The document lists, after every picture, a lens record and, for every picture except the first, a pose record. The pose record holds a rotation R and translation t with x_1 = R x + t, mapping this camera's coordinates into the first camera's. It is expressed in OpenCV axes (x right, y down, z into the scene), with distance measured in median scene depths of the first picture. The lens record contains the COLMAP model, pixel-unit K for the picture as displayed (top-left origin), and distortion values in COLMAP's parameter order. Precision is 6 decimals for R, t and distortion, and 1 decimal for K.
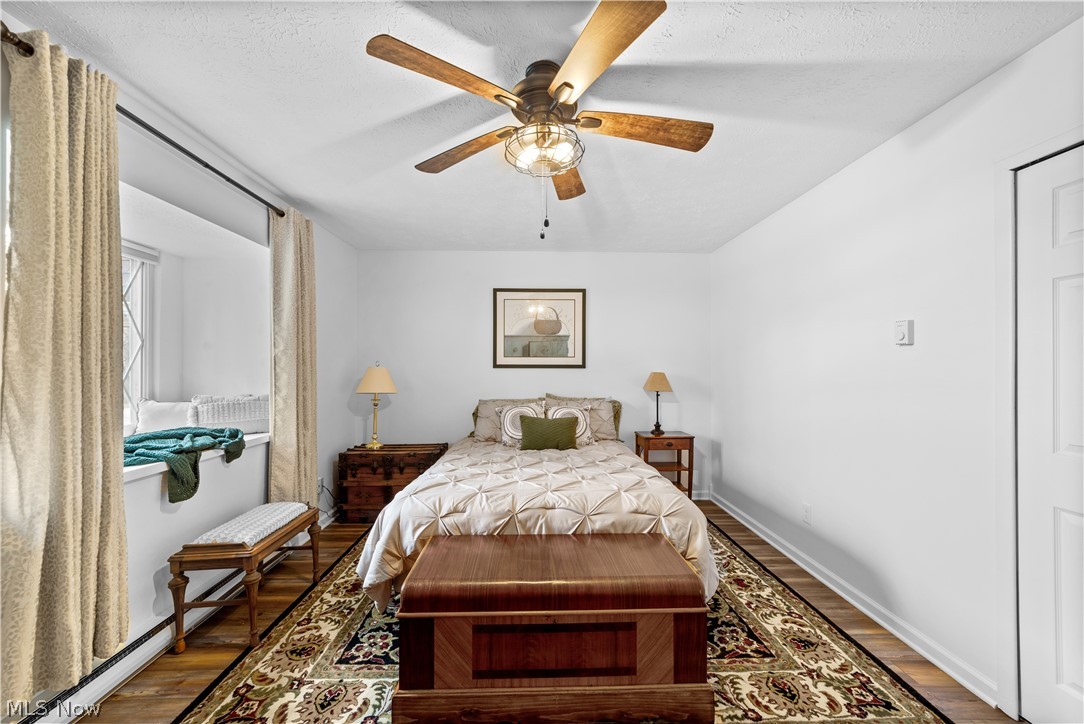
lens RADIAL K [[417.0, 0, 543.7], [0, 417.0, 361.3], [0, 0, 1]] dist [-0.018628, 0.007941]
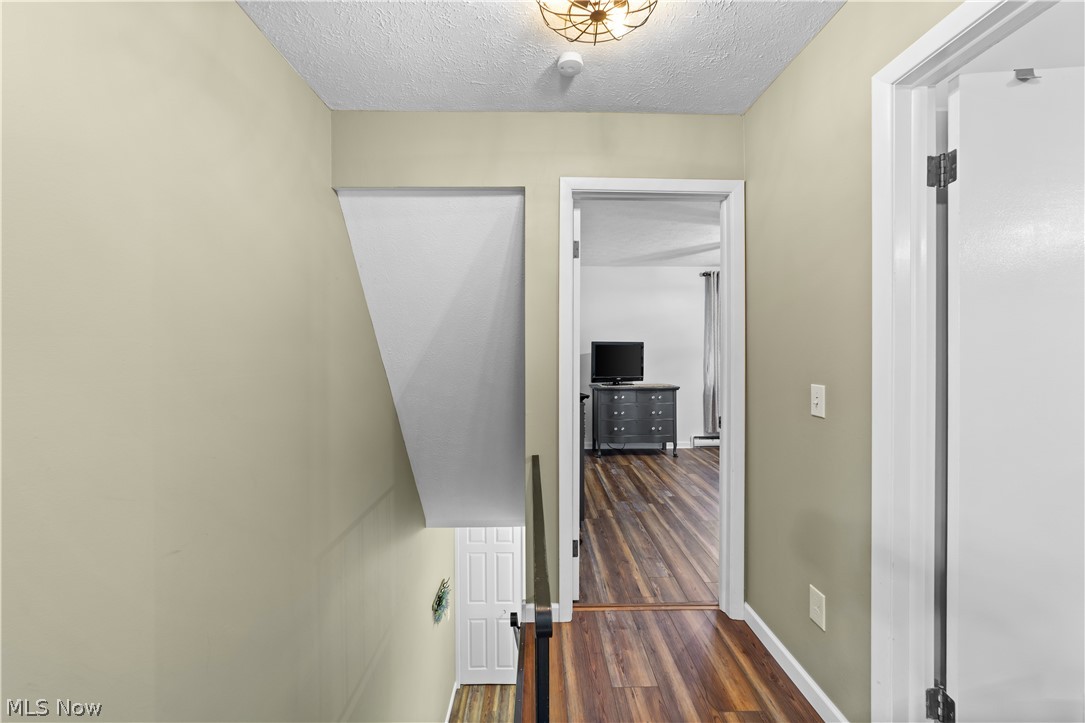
lens RADIAL K [[417.3, 0, 547.1], [0, 417.3, 354.6], [0, 0, 1]] dist [-0.018628, 0.007941]
pose [[-0.004213, 0.012092, -0.999918, 1.992141], [0.016358, 0.999794, 0.012022, -0.022411], [0.999857, -0.016306, -0.004410, -0.422477]]
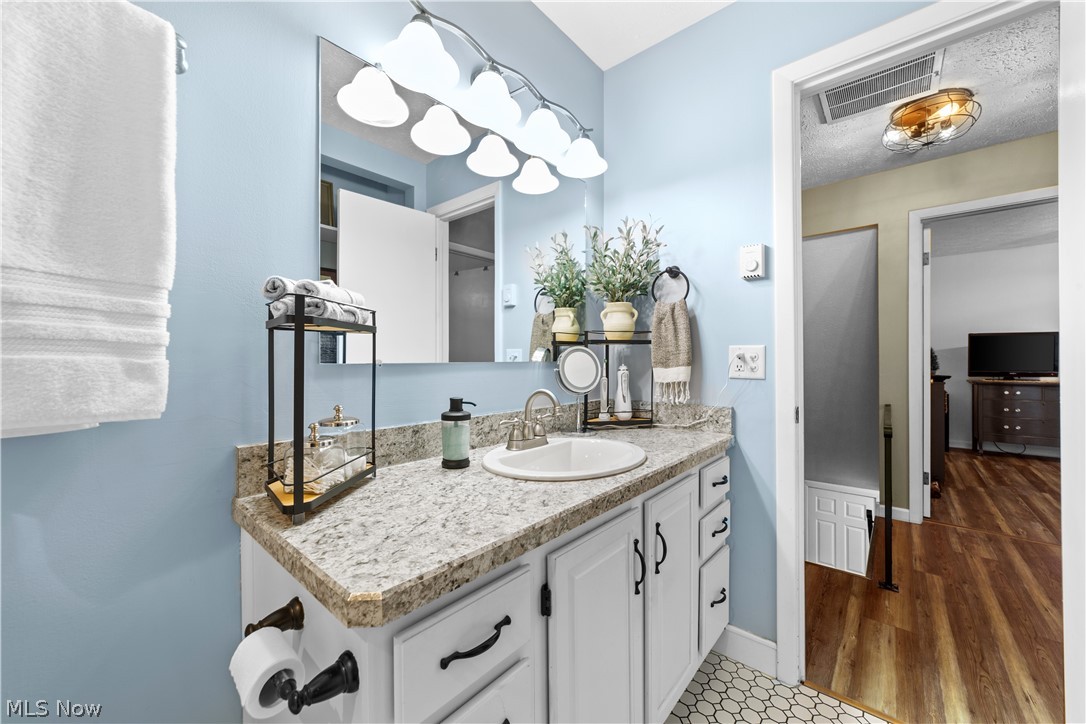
lens RADIAL K [[417.7, 0, 538.2], [0, 417.7, 360.5], [0, 0, 1]] dist [-0.018628, 0.007941]
pose [[-0.680051, 0.003331, -0.733158, 2.963293], [0.015387, 0.999834, -0.009729, 0.079253], [0.733004, -0.017897, -0.679989, -0.363067]]
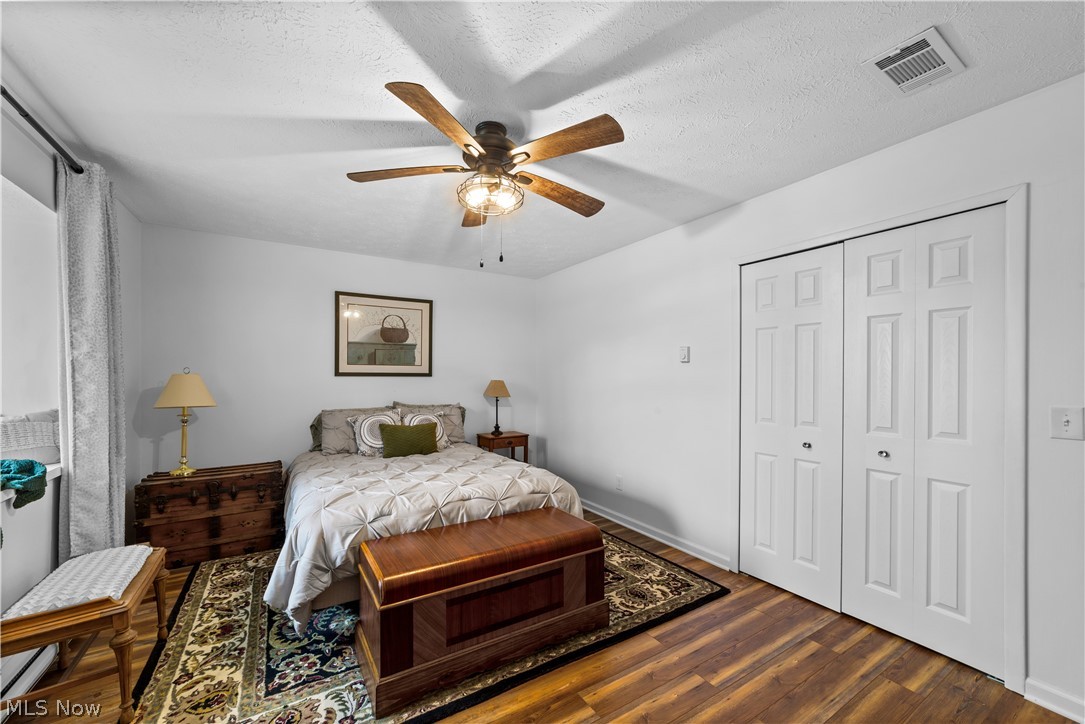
lens RADIAL K [[417.3, 0, 542.2], [0, 417.3, 370.7], [0, 0, 1]] dist [-0.018628, 0.007941]
pose [[0.865002, 0.008311, 0.501700, -0.389328], [-0.010056, 0.999949, 0.000772, -0.003667], [-0.501668, -0.005713, 0.865041, -0.093996]]
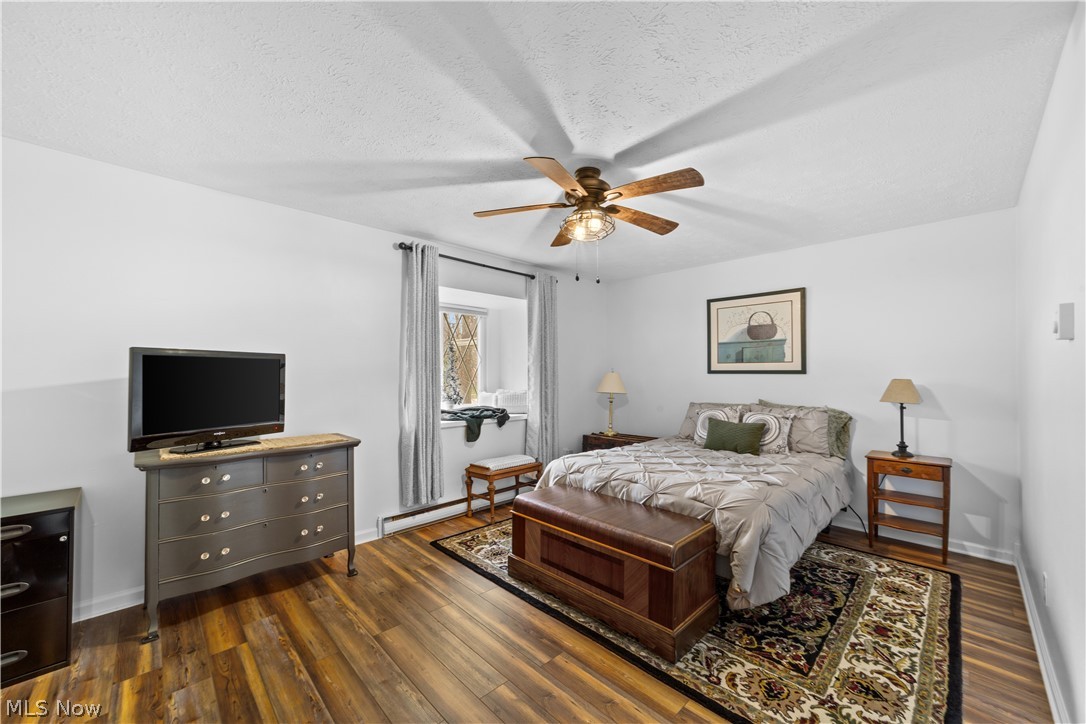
lens RADIAL K [[417.7, 0, 542.5], [0, 417.7, 364.4], [0, 0, 1]] dist [-0.018628, 0.007941]
pose [[0.675767, -0.016002, -0.736942, 0.800542], [0.012049, 0.999871, -0.010662, -0.003841], [0.737017, -0.001674, 0.675872, -0.090505]]
